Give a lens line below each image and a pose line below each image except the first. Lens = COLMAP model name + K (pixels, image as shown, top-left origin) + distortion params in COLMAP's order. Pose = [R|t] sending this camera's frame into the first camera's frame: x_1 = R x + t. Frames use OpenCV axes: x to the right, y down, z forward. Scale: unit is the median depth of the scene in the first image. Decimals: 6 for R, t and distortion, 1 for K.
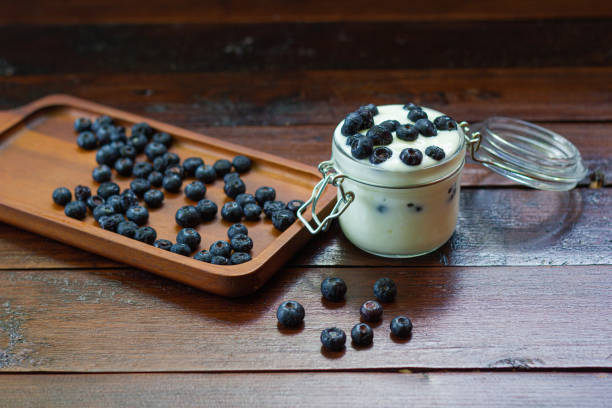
lens RADIAL K [[1019.9, 0, 306.0], [0, 1019.9, 204.0], [0, 0, 1]] dist [-0.012552, -0.076509]
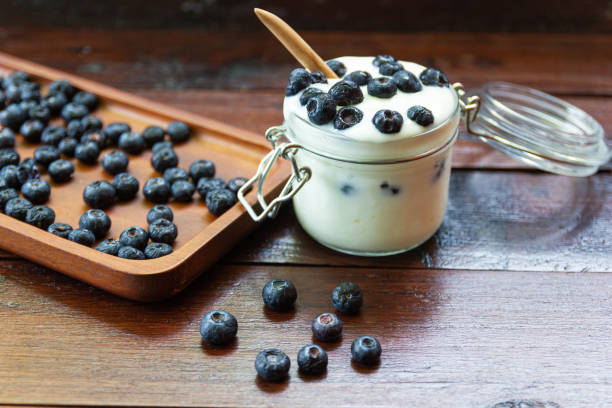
lens RADIAL K [[1019.9, 0, 306.0], [0, 1019.9, 204.0], [0, 0, 1]] dist [-0.012552, -0.076509]
pose [[0.999496, 0.028569, 0.013846, 0.033373], [-0.028697, 0.999546, 0.009135, 0.008496], [-0.013579, -0.009528, 0.999862, 0.241586]]
